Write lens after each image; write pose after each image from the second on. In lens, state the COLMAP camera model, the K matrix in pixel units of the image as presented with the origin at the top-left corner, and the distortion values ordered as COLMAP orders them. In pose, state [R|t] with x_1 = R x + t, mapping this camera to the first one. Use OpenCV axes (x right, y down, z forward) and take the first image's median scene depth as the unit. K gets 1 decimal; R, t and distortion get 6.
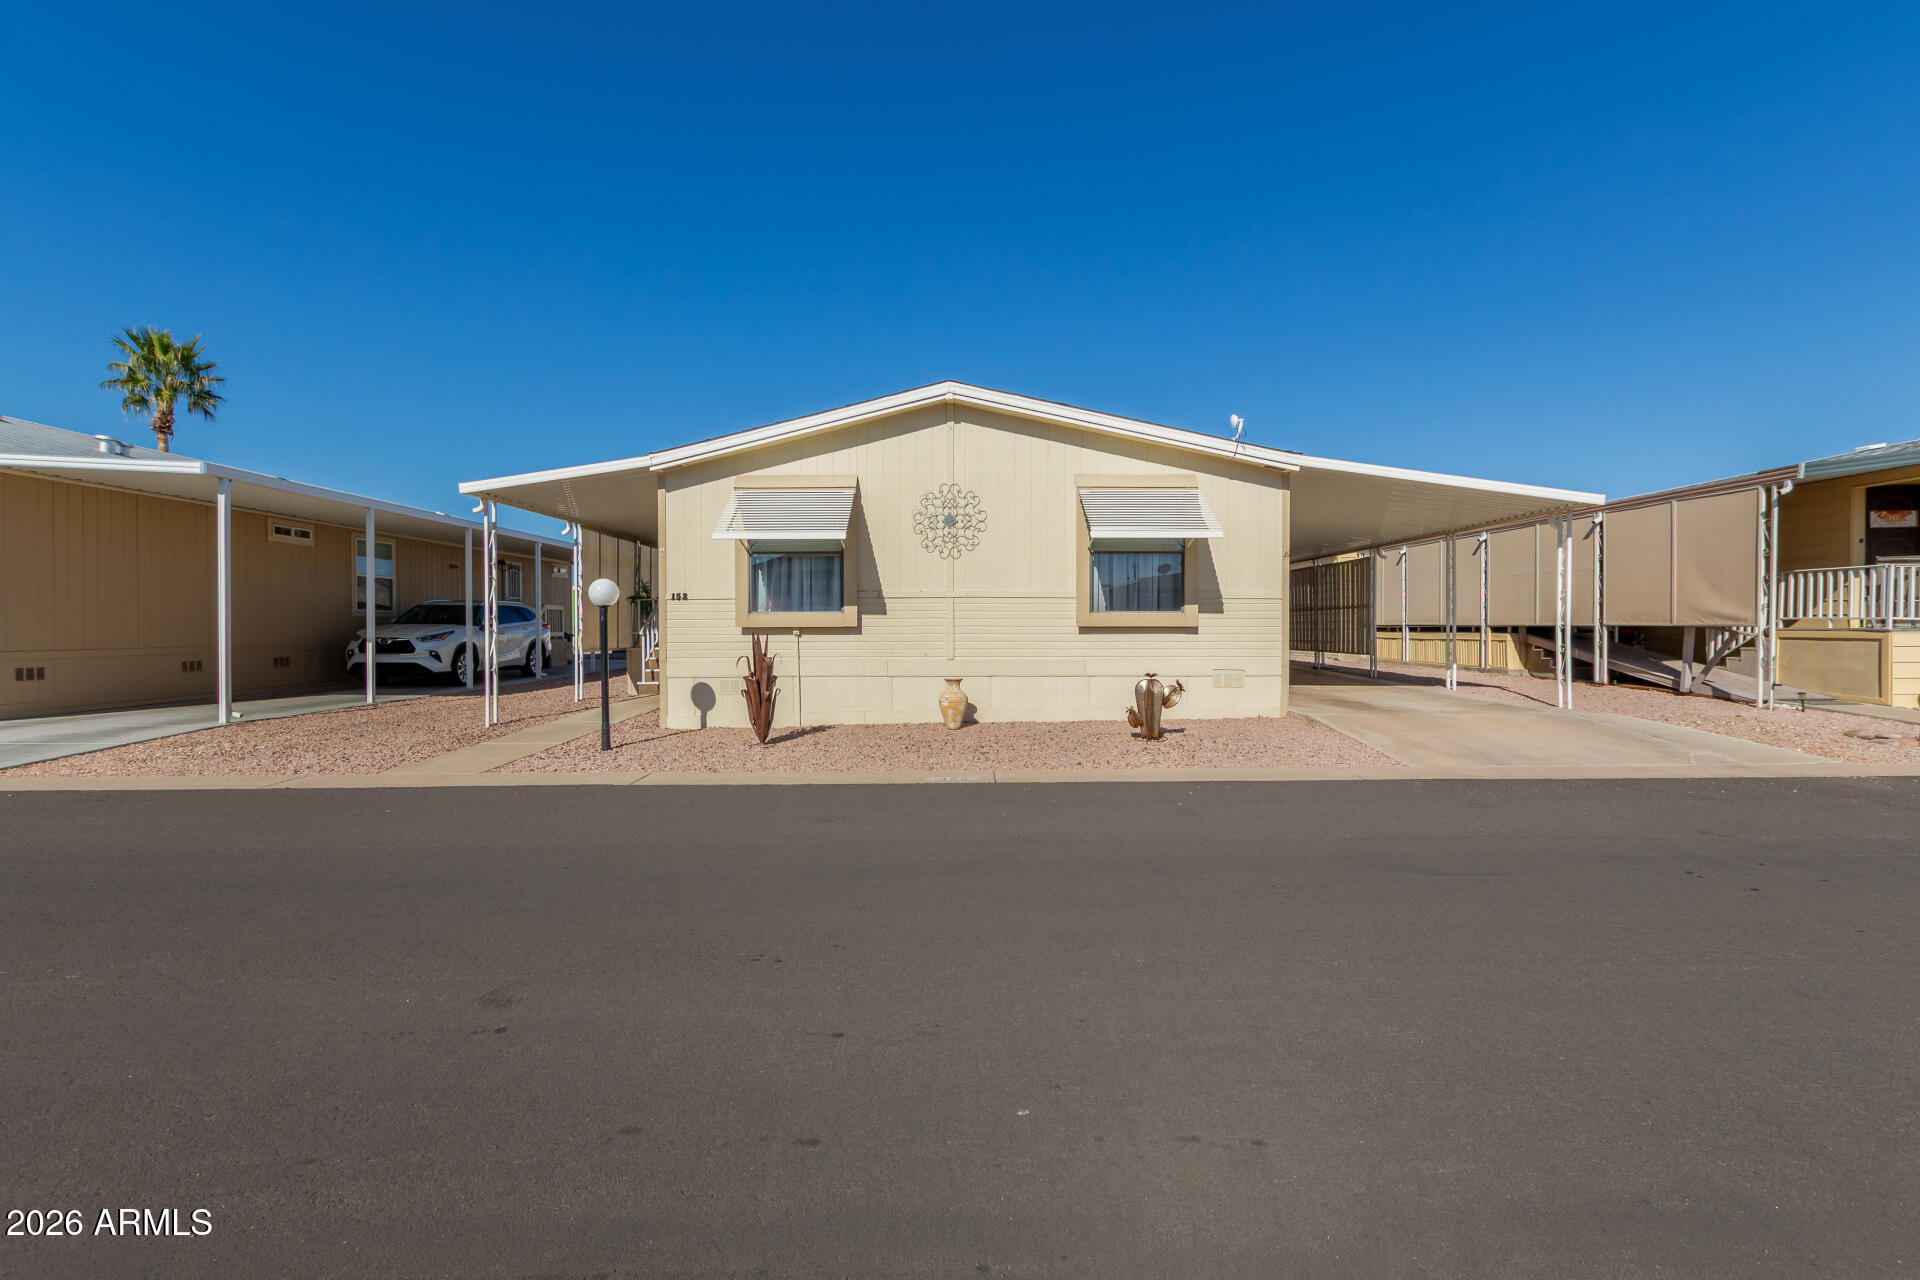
lens RADIAL K [[880.0, 0, 953.4], [0, 880.0, 621.0], [0, 0, 1]] dist [0.000636, -0.000175]
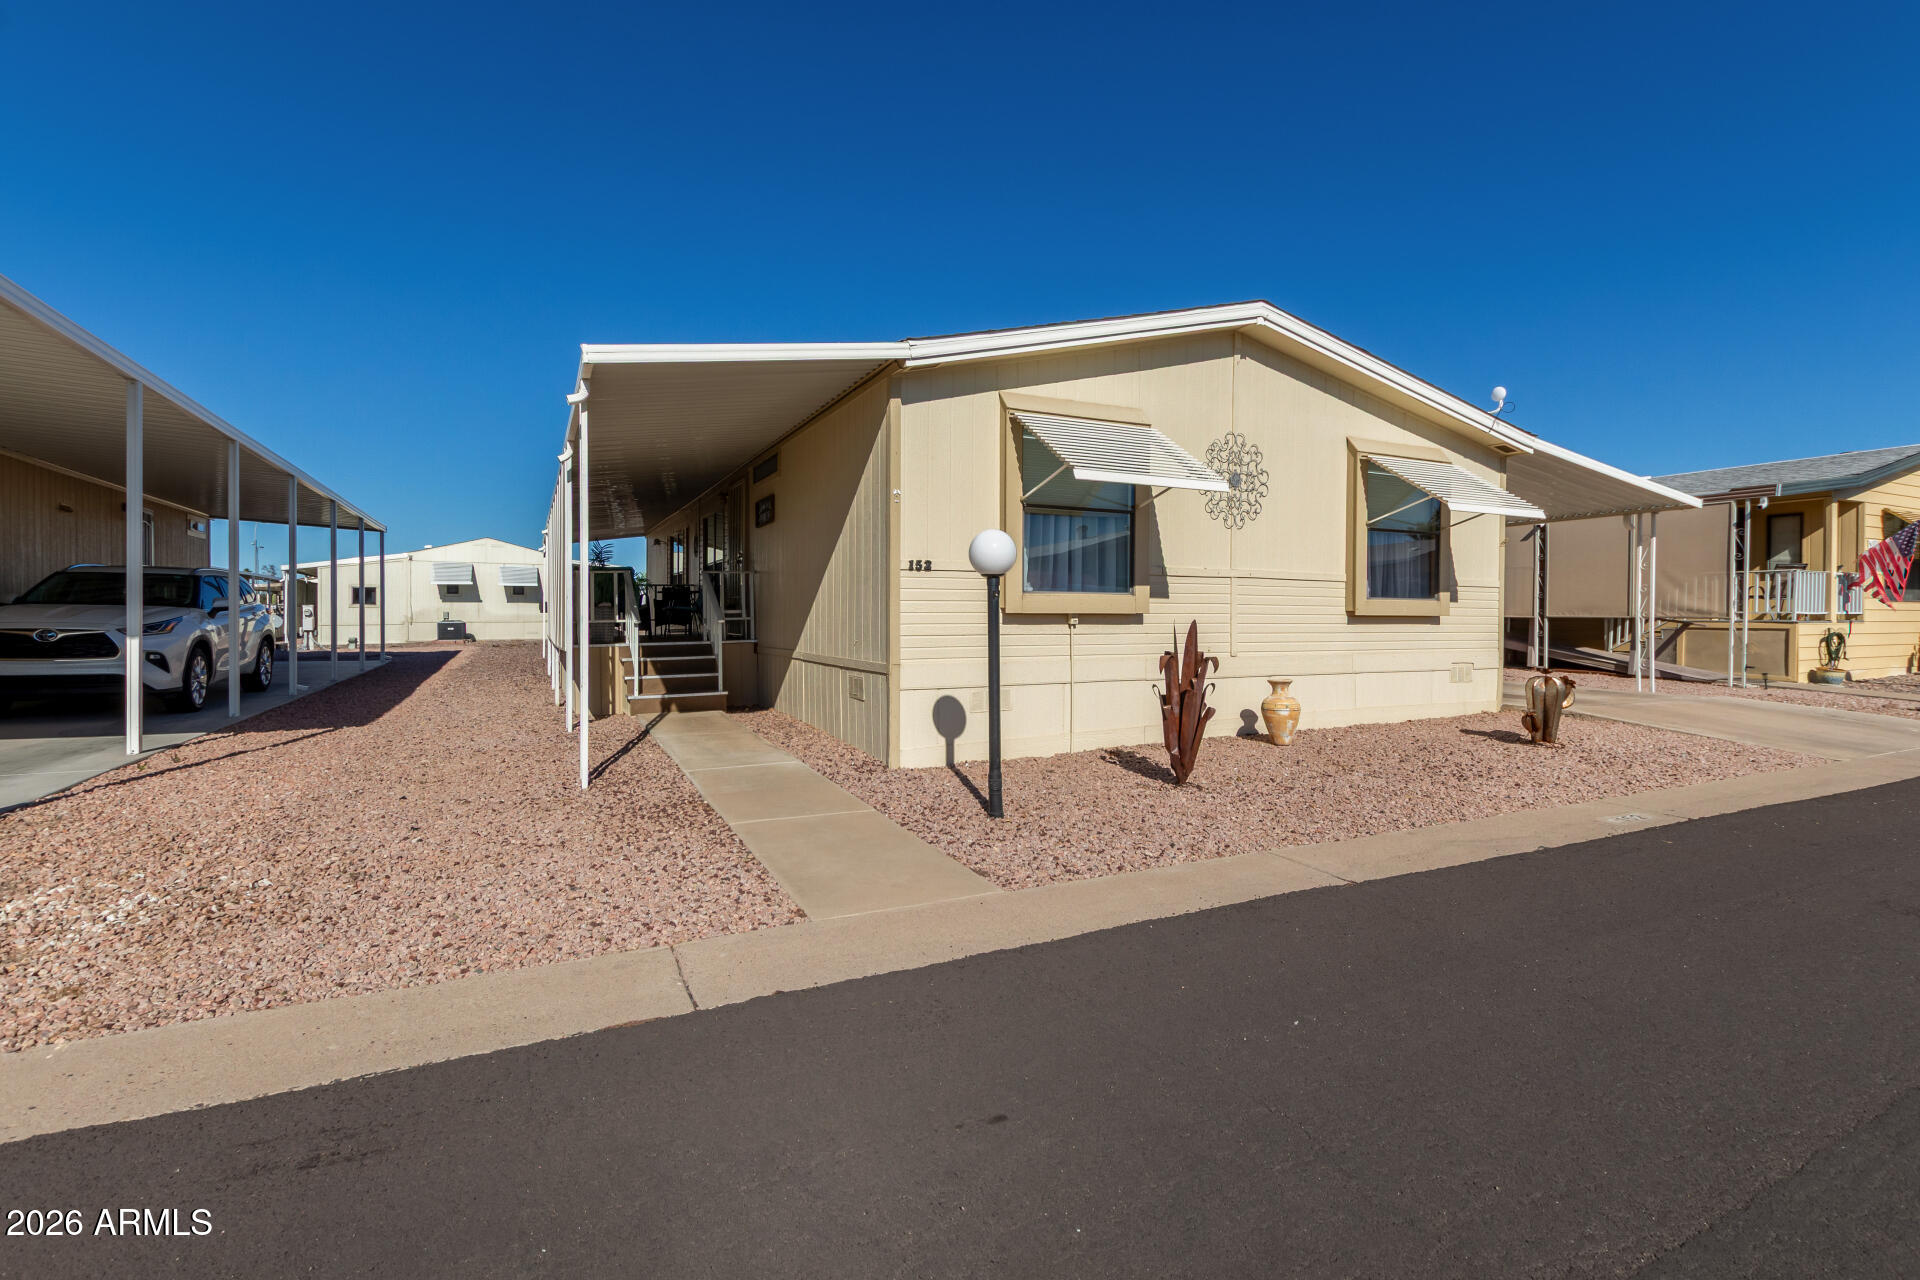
lens RADIAL K [[880.0, 0, 953.4], [0, 880.0, 621.0], [0, 0, 1]] dist [0.000636, -0.000175]
pose [[0.900700, 0.003217, 0.434429, -0.571440], [-0.007514, 0.999938, 0.008172, 0.007629], [-0.434376, -0.010625, 0.900669, 0.397565]]
